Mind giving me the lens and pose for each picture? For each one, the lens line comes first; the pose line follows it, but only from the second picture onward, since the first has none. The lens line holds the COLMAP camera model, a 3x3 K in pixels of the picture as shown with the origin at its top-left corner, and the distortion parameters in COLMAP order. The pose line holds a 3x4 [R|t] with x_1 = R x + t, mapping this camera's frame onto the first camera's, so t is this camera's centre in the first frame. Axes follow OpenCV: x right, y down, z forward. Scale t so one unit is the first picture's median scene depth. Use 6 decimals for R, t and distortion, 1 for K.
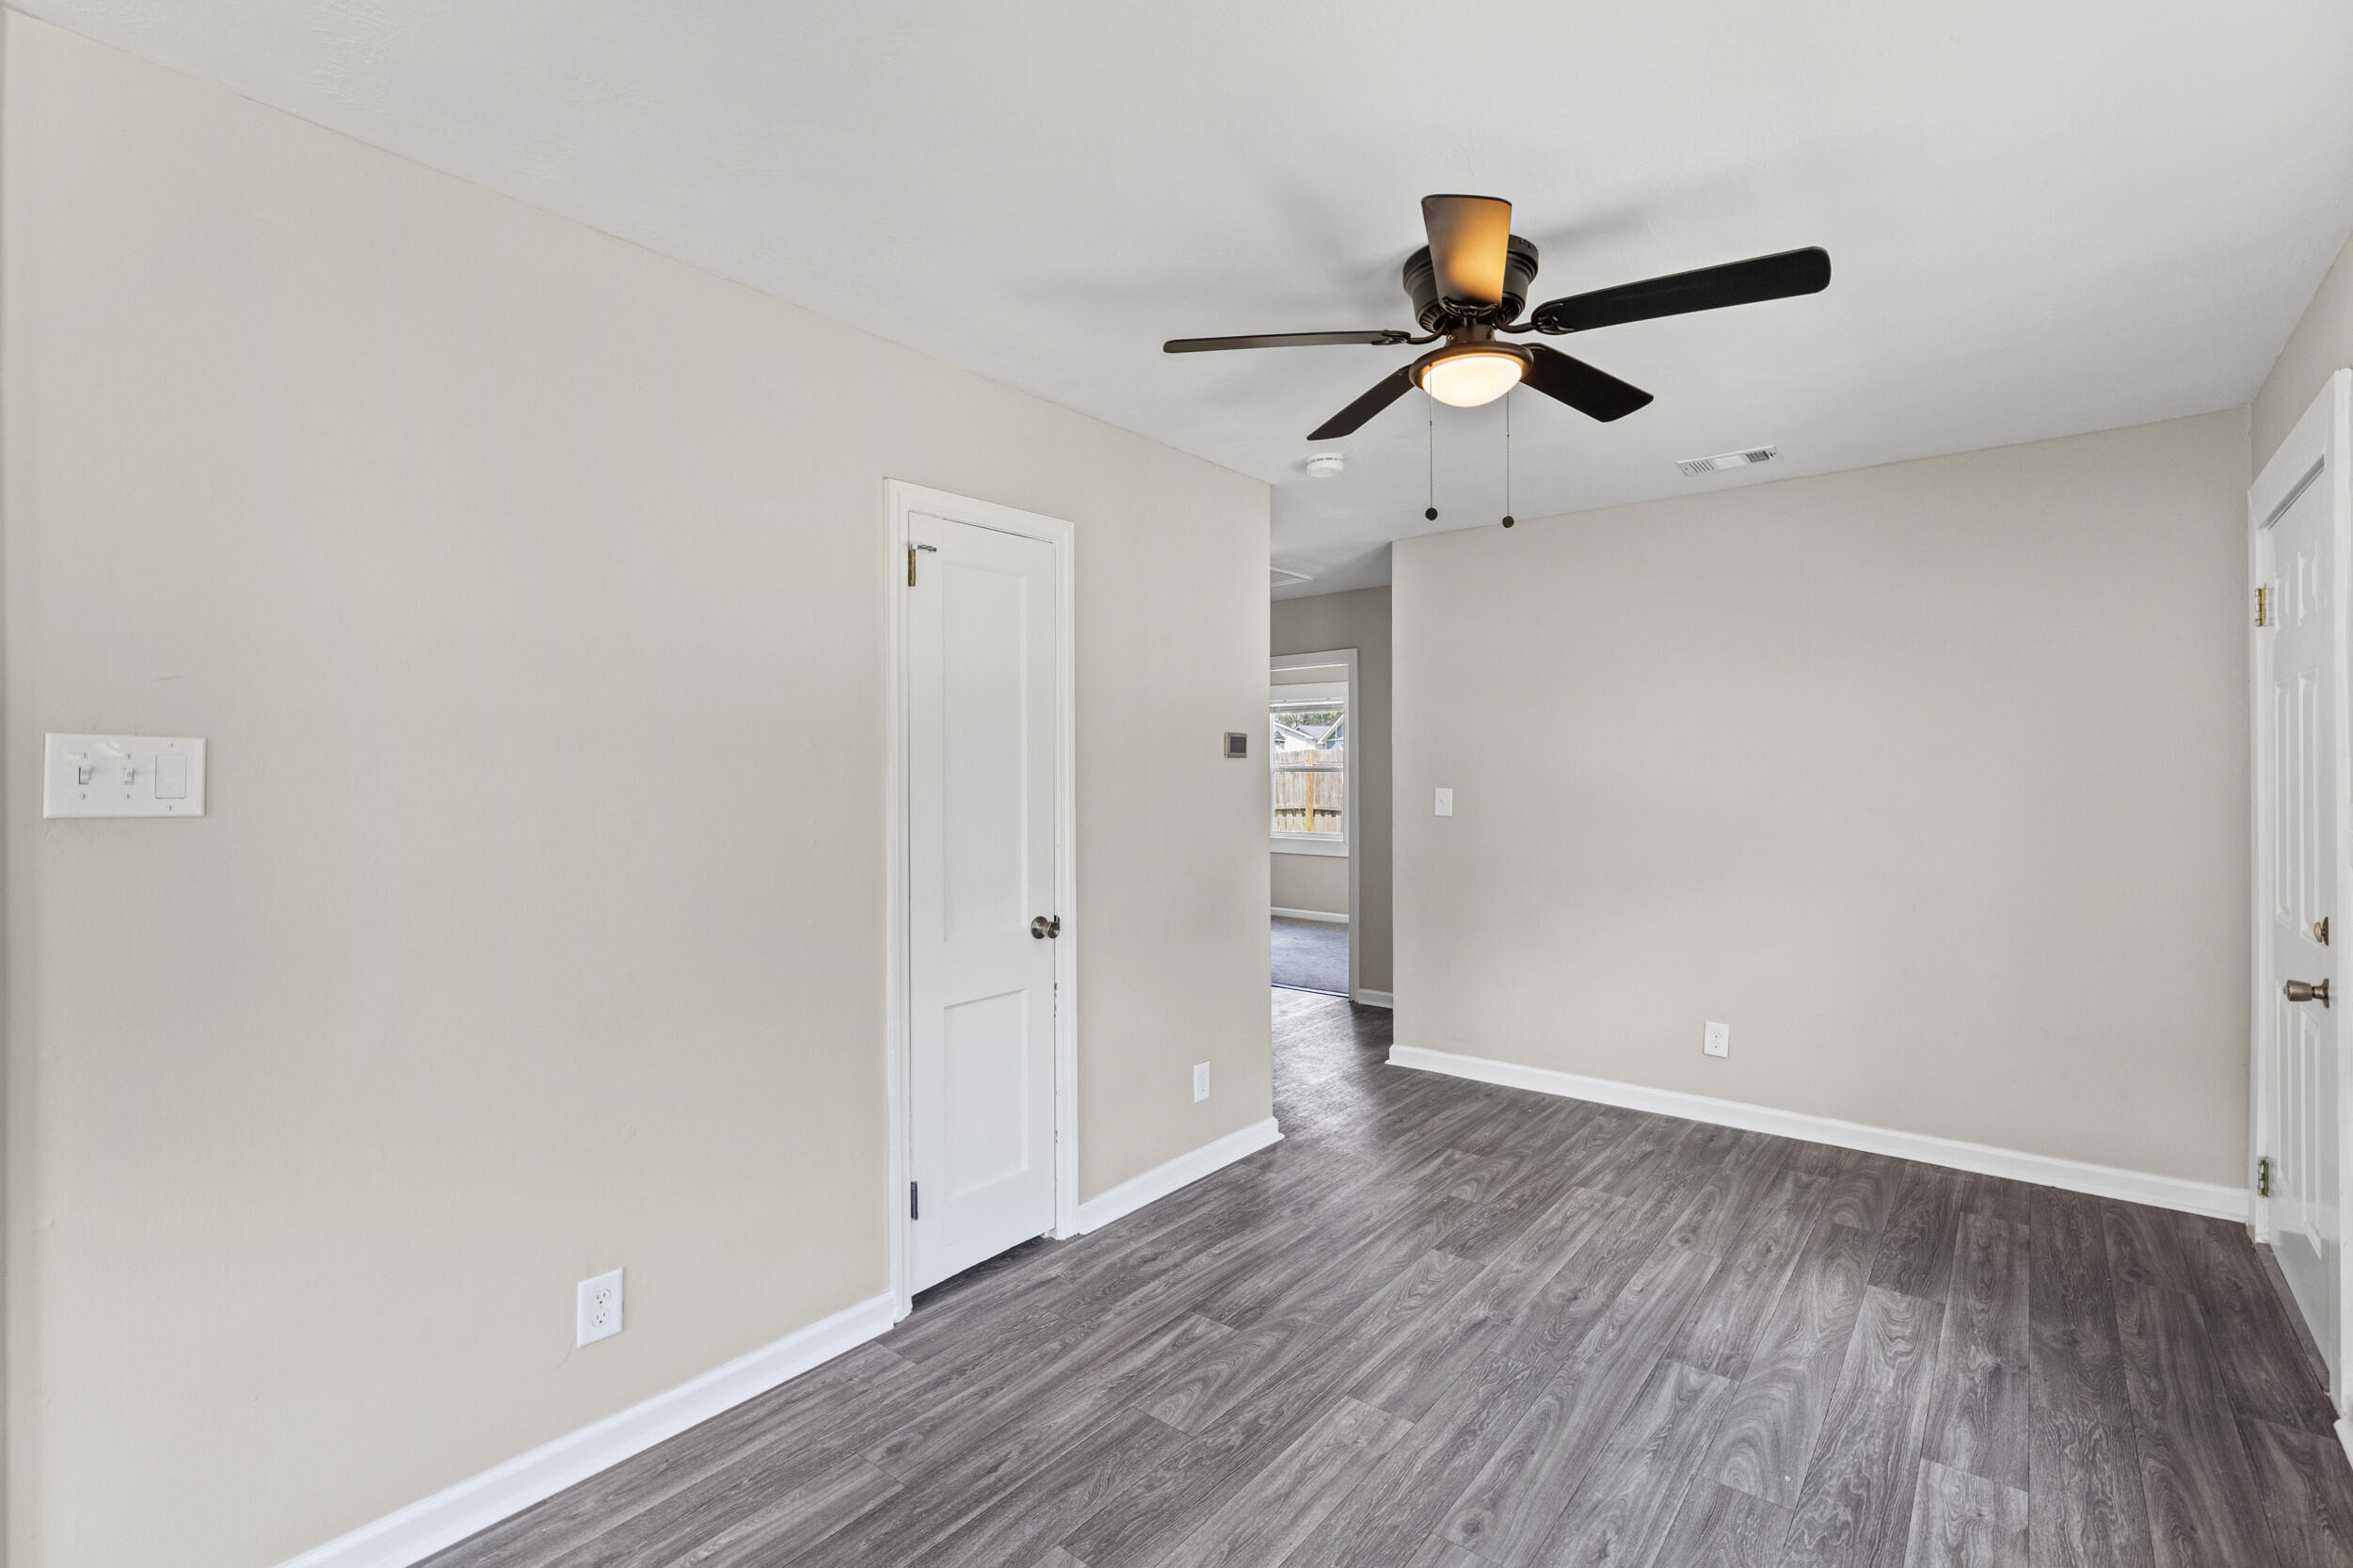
lens RADIAL K [[1059.2, 0, 1185.7], [0, 1059.2, 775.0], [0, 0, 1]] dist [0.000341, -0.000003]
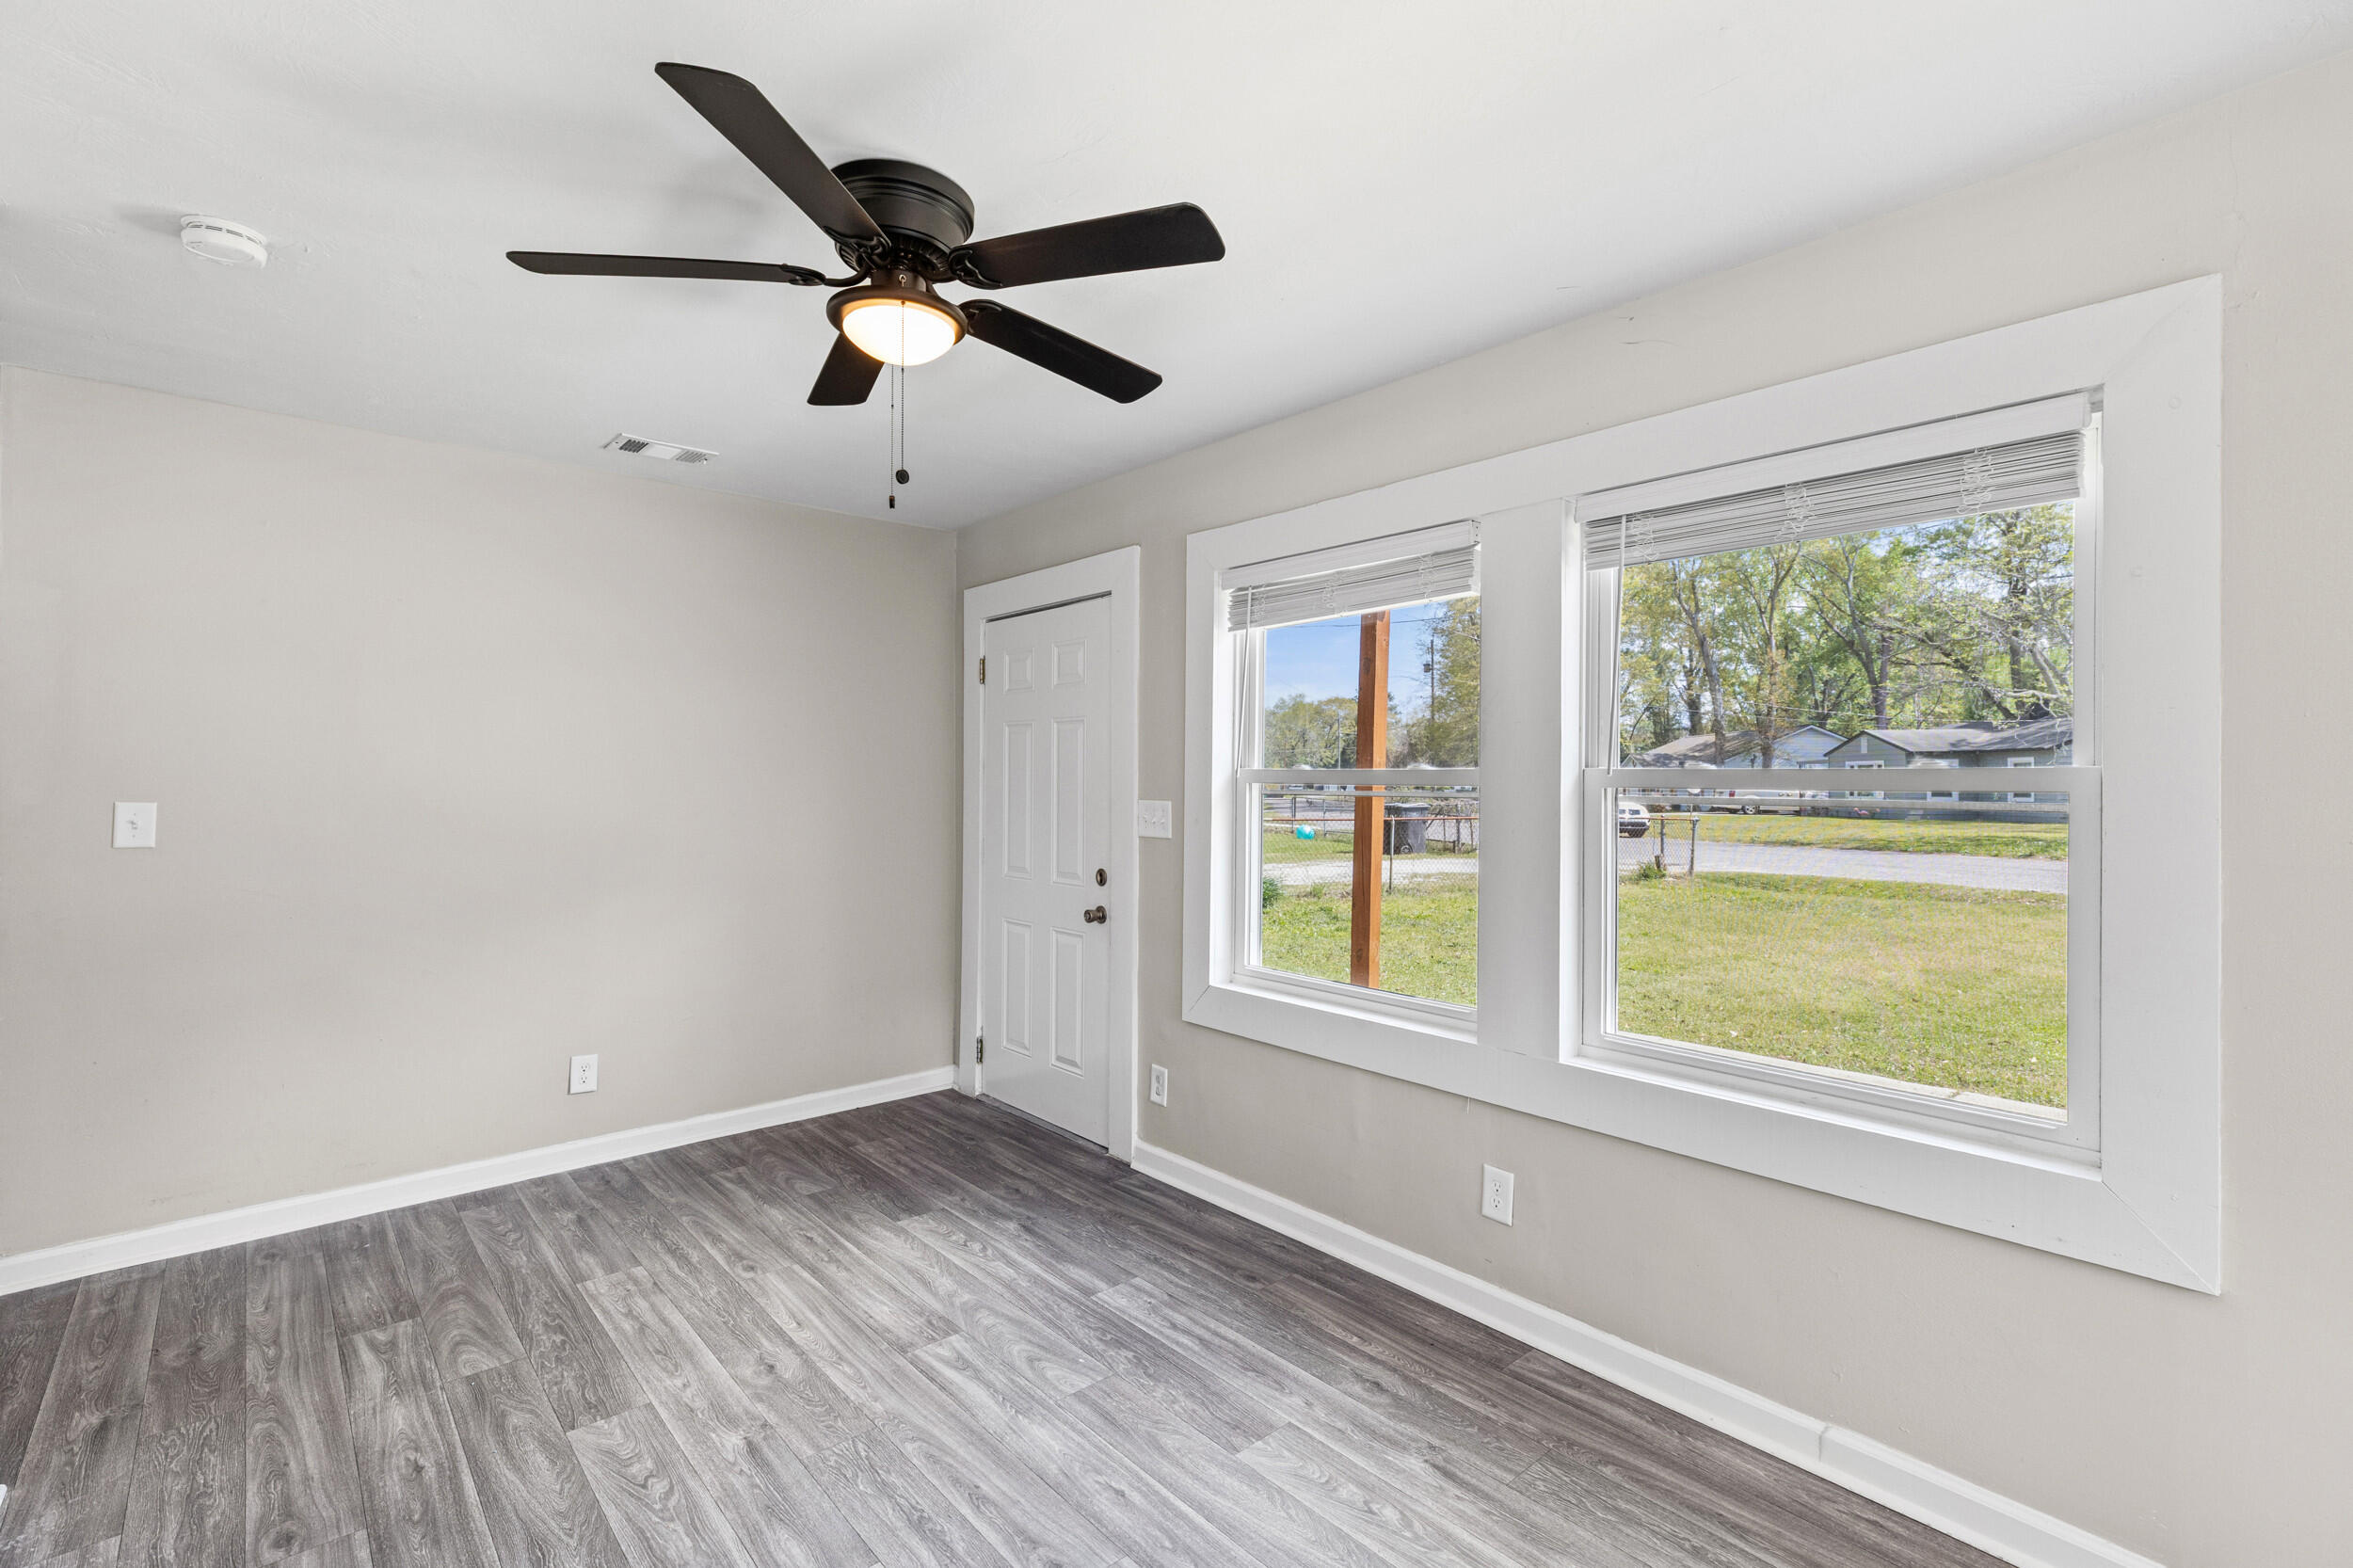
lens RADIAL K [[1059.2, 0, 1185.7], [0, 1059.2, 775.0], [0, 0, 1]] dist [0.000341, -0.000003]
pose [[0.168859, 0.006749, 0.985617, -0.404377], [-0.001267, 0.999977, -0.006630, -0.001508], [-0.985639, -0.000129, 0.168864, 0.441756]]
